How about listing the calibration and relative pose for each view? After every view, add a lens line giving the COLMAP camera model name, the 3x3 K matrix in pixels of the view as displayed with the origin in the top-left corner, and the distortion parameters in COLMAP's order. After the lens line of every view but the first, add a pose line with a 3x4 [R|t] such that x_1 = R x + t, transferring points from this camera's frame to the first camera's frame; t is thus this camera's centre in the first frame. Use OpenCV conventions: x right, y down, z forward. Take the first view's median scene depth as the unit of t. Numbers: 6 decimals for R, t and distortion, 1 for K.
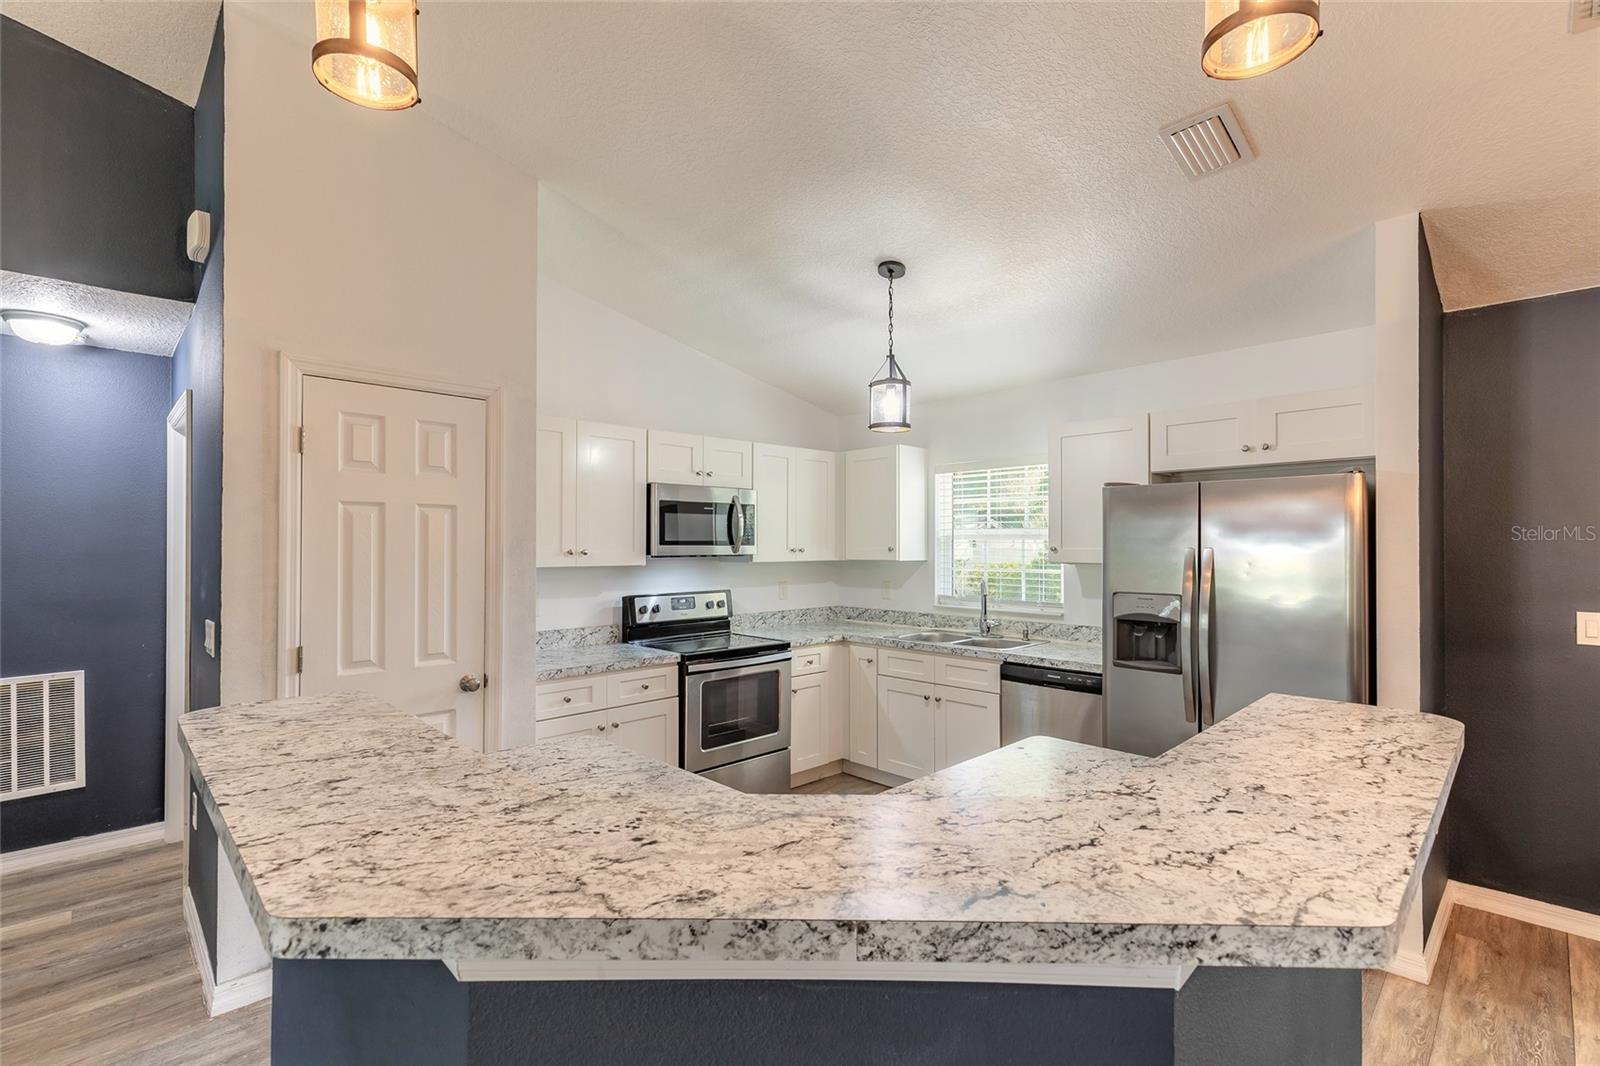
lens RADIAL K [[726.3, 0, 792.6], [0, 726.3, 540.6], [0, 0, 1]] dist [0.011160, -0.003357]
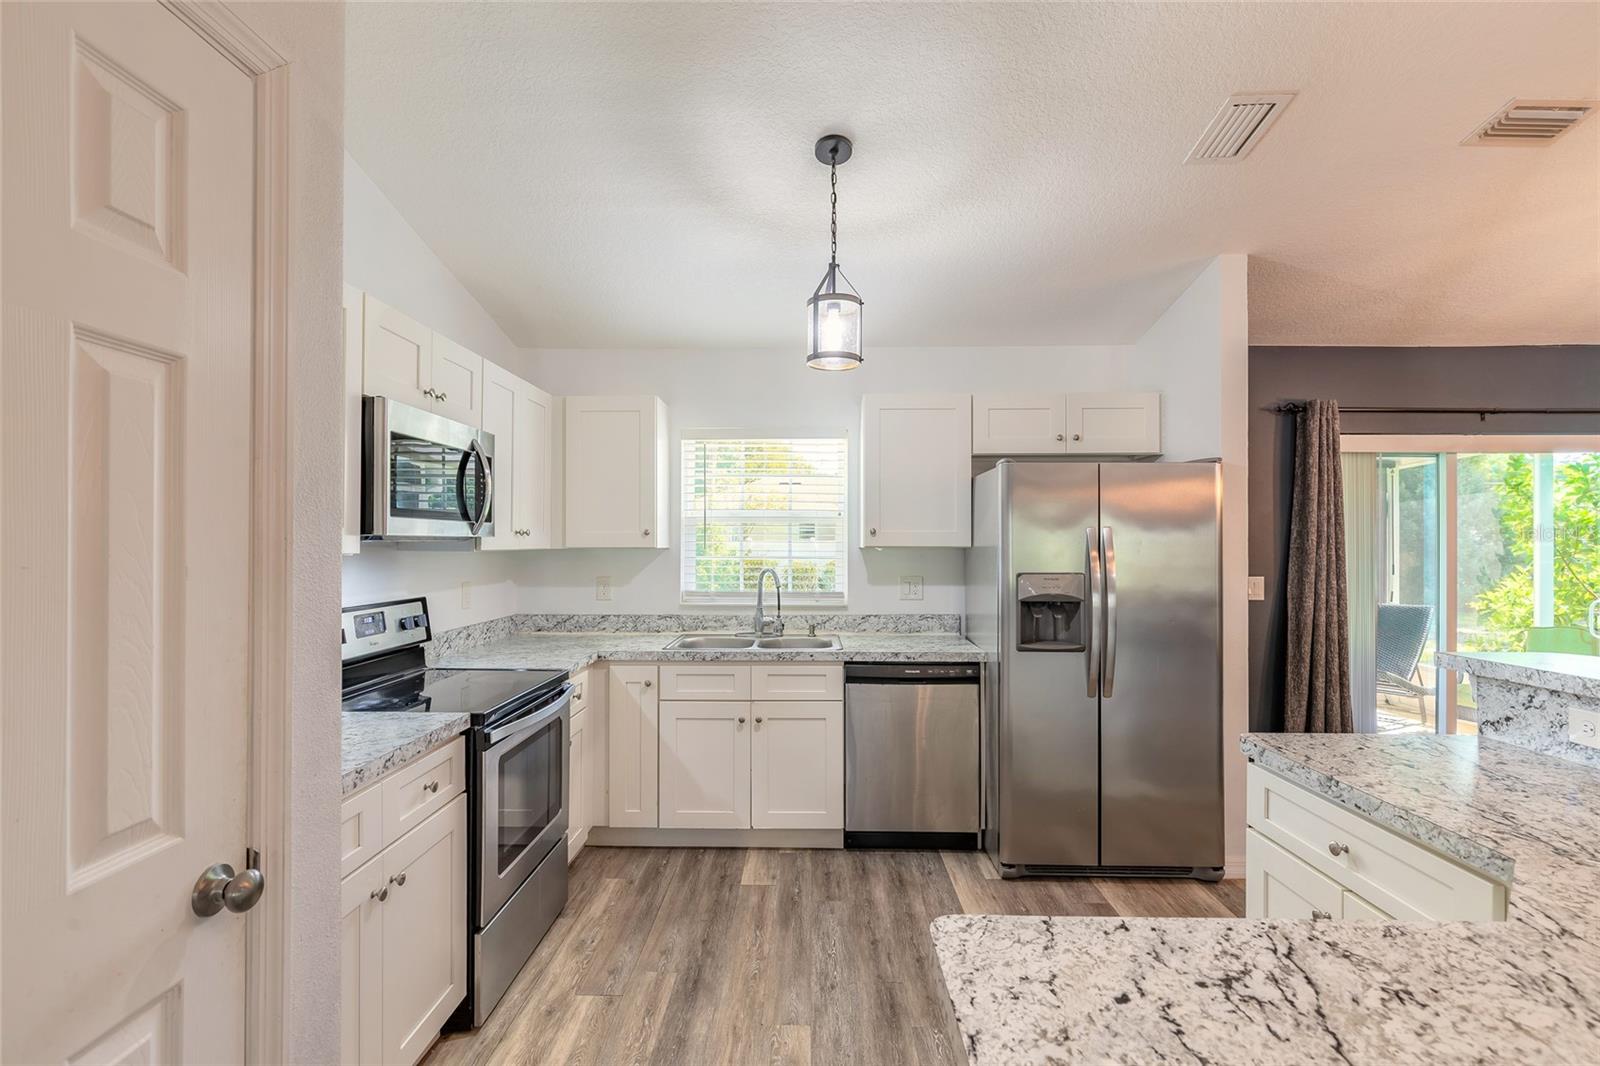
lens RADIAL K [[746.2, 0, 797.2], [0, 746.2, 540.0], [0, 0, 1]] dist [-0.000813, -0.001694]
pose [[0.708608, 0.004199, 0.705590, -0.348138], [-0.005141, 0.999986, -0.000789, 0.022492], [-0.705584, -0.003068, 0.708620, 0.395135]]
